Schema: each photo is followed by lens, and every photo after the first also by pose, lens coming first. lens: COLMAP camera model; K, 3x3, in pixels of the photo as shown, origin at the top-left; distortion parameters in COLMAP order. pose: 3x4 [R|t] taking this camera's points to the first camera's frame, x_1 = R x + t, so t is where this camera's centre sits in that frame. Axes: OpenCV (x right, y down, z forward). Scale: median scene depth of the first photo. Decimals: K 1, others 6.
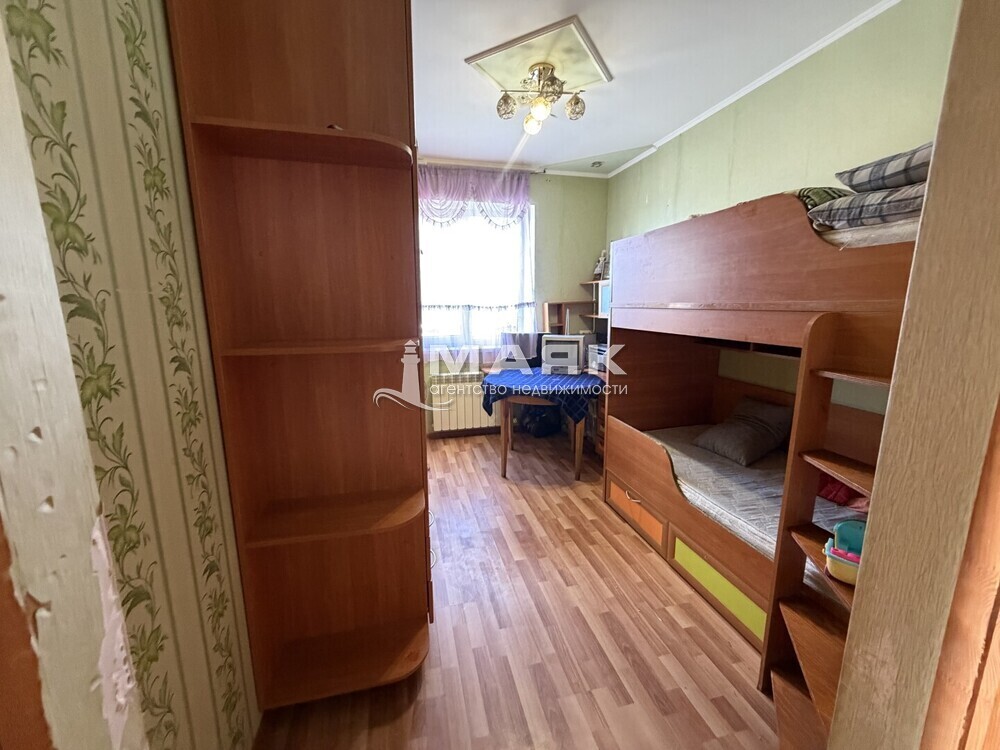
lens RADIAL K [[399.3, 0, 499.1], [0, 399.3, 374.0], [0, 0, 1]] dist [-0.001264, 0.000380]
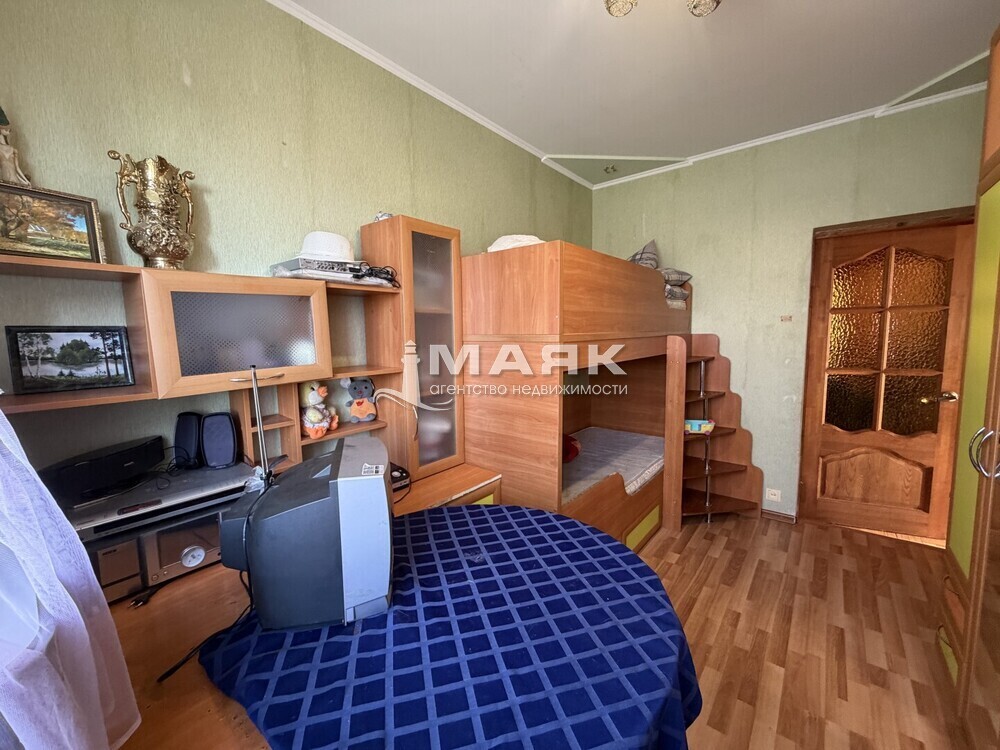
lens RADIAL K [[399.3, 0, 498.8], [0, 399.3, 373.8], [0, 0, 1]] dist [-0.001264, 0.000380]
pose [[-0.594086, -0.065558, 0.801726, -0.182337], [0.164329, 0.965763, 0.200742, -0.271112], [-0.787437, 0.251005, -0.562973, 1.510461]]
